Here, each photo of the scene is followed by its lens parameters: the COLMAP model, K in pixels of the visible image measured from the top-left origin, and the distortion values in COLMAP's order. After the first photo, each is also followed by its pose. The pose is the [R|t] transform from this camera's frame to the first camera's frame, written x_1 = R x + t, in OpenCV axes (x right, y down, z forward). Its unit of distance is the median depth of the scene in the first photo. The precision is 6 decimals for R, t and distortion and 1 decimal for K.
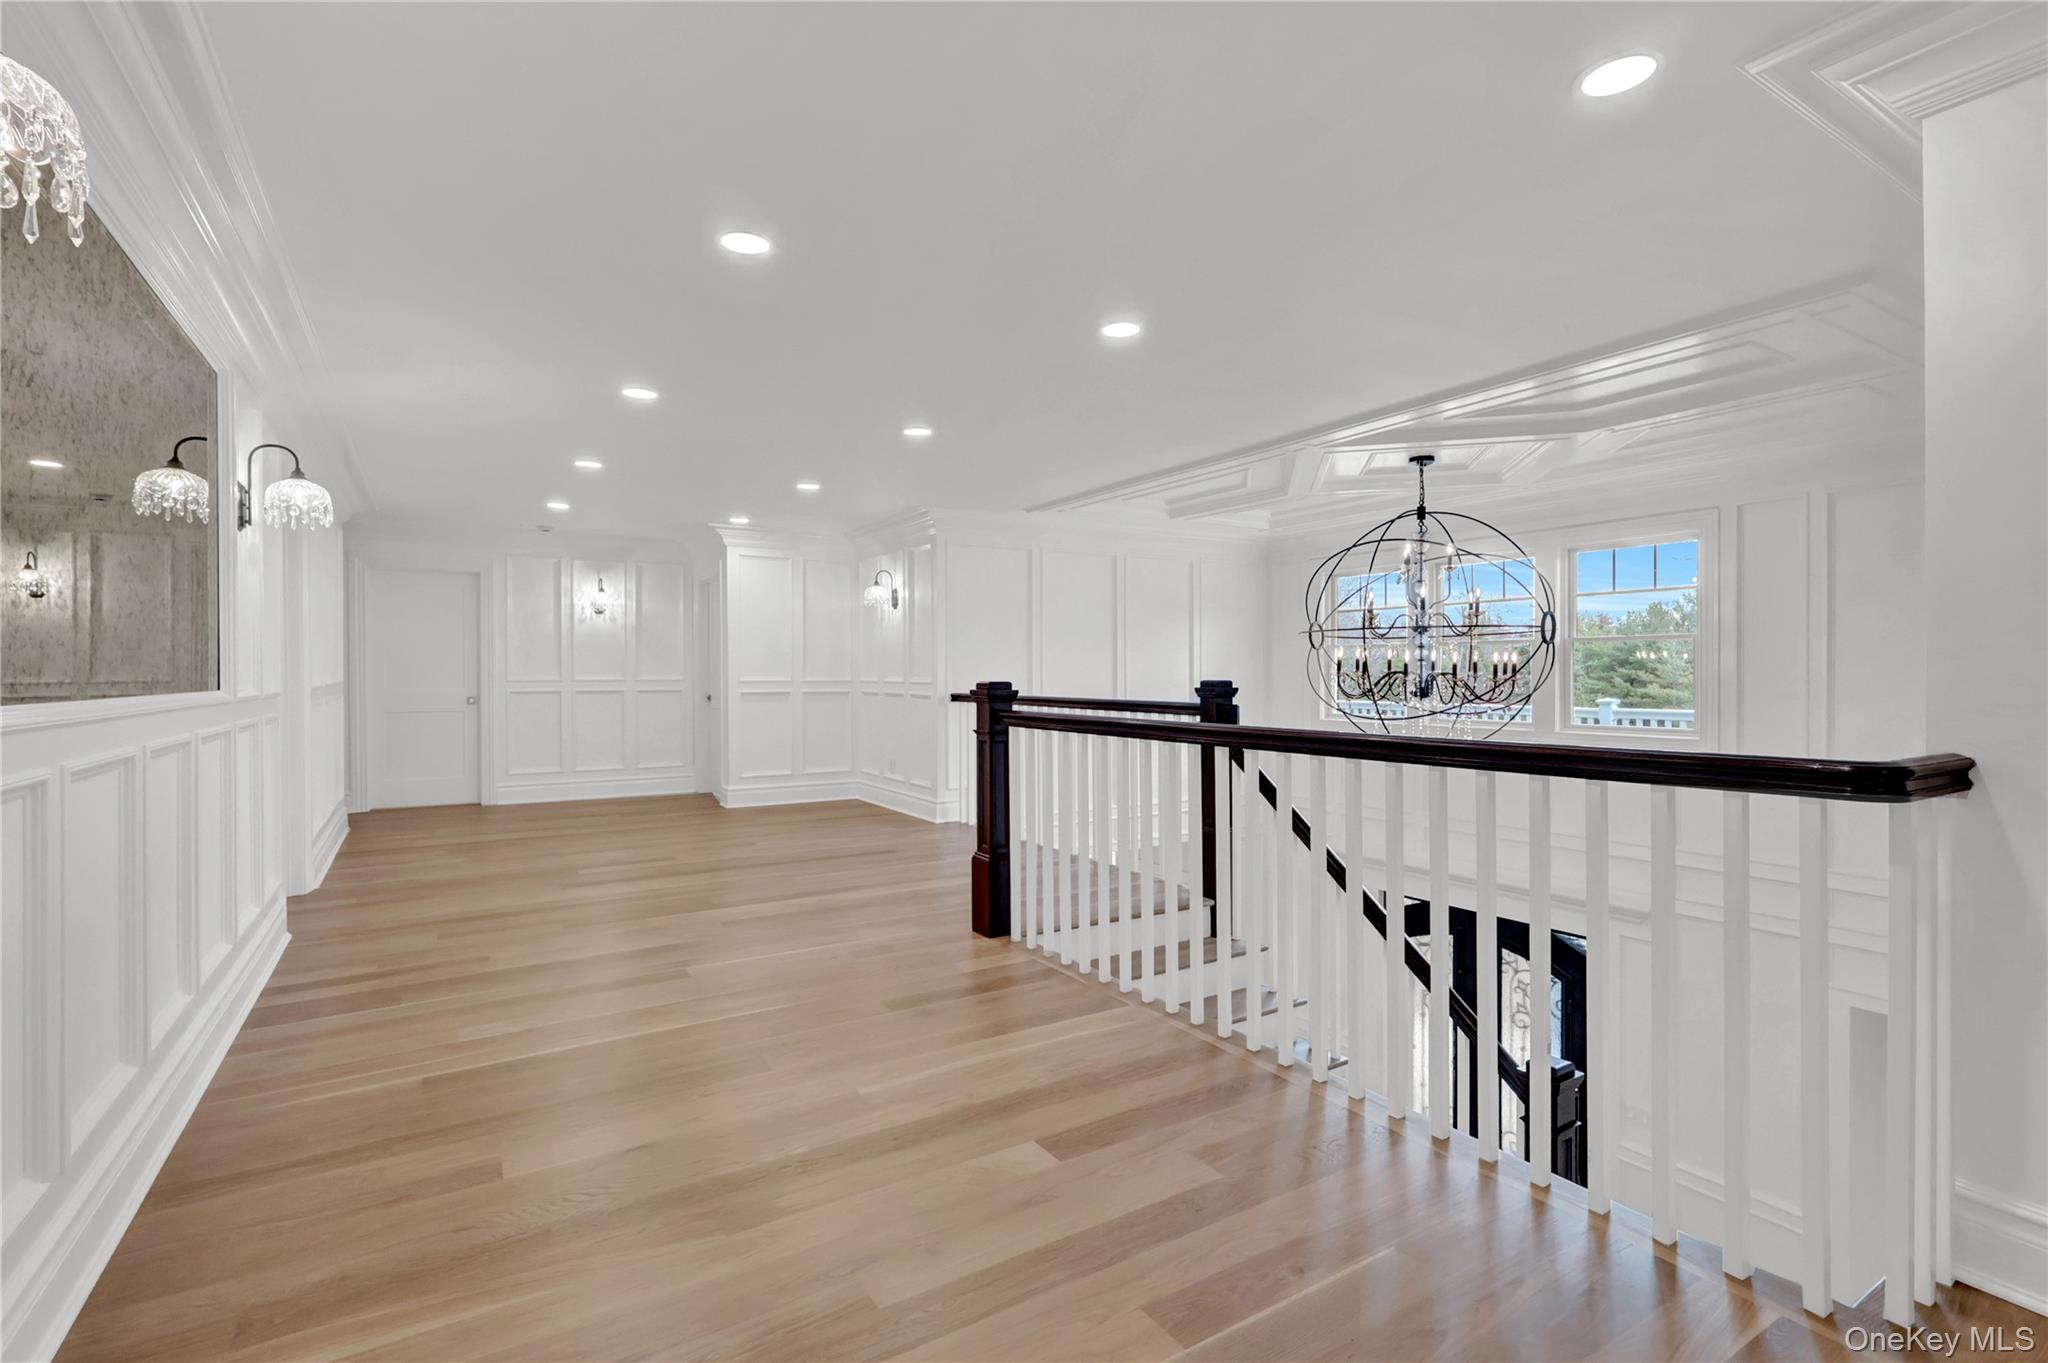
lens RADIAL K [[950.6, 0, 1030.6], [0, 950.6, 673.8], [0, 0, 1]] dist [-0.000416, -0.000550]
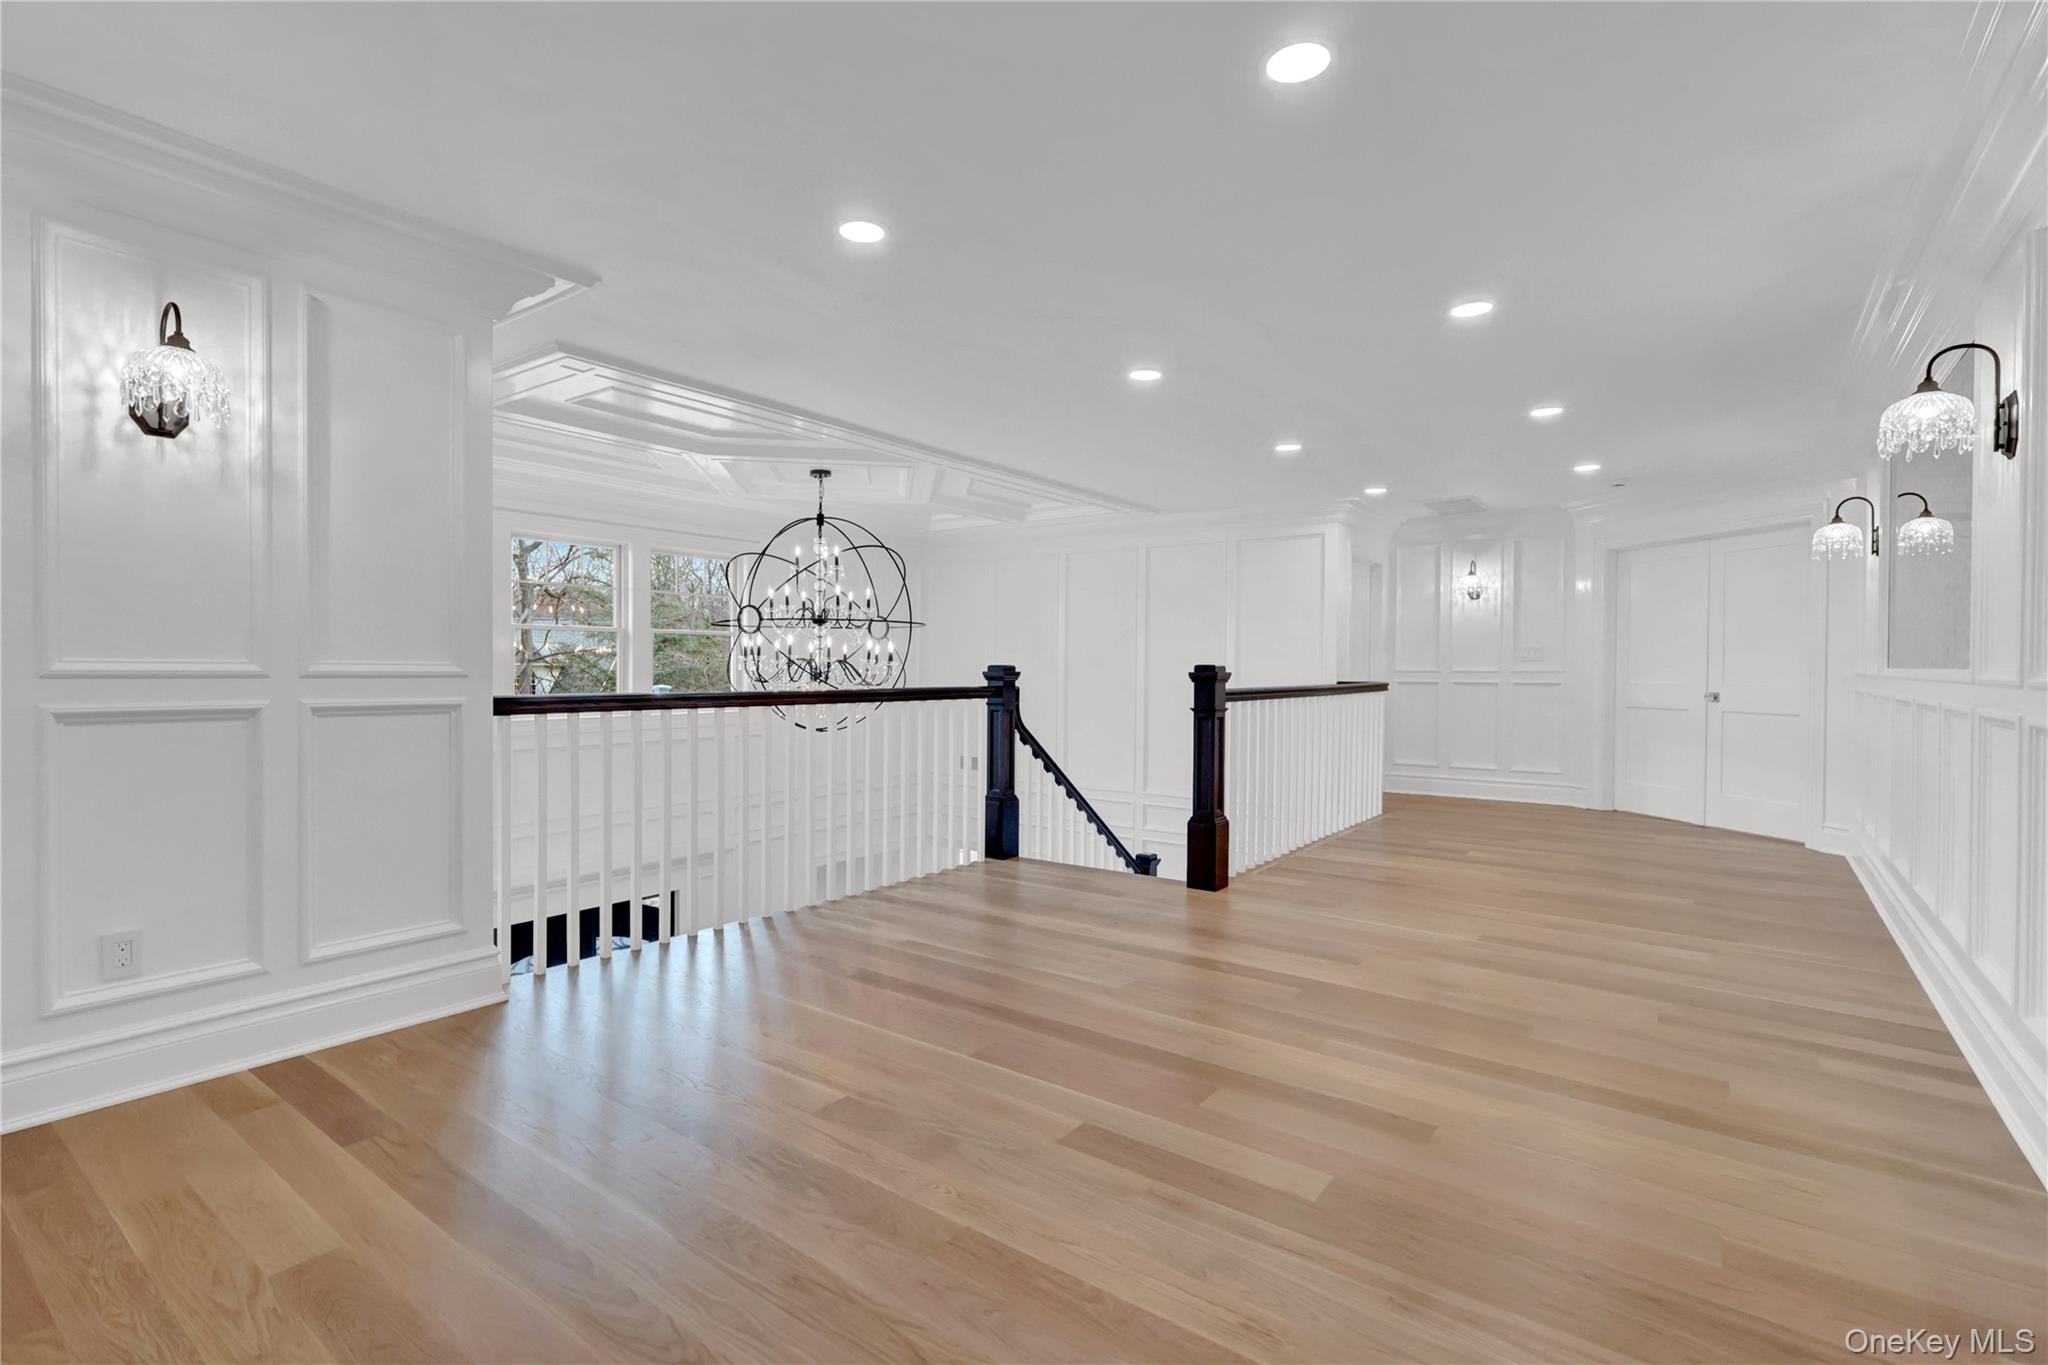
lens RADIAL K [[950.6, 0, 1030.5], [0, 950.6, 685.3], [0, 0, 1]] dist [-0.000416, -0.000550]
pose [[-0.364358, -0.013722, 0.931158, -0.870725], [-0.004149, 0.999905, 0.013112, 0.015502], [-0.931250, 0.000914, -0.364381, 1.389974]]
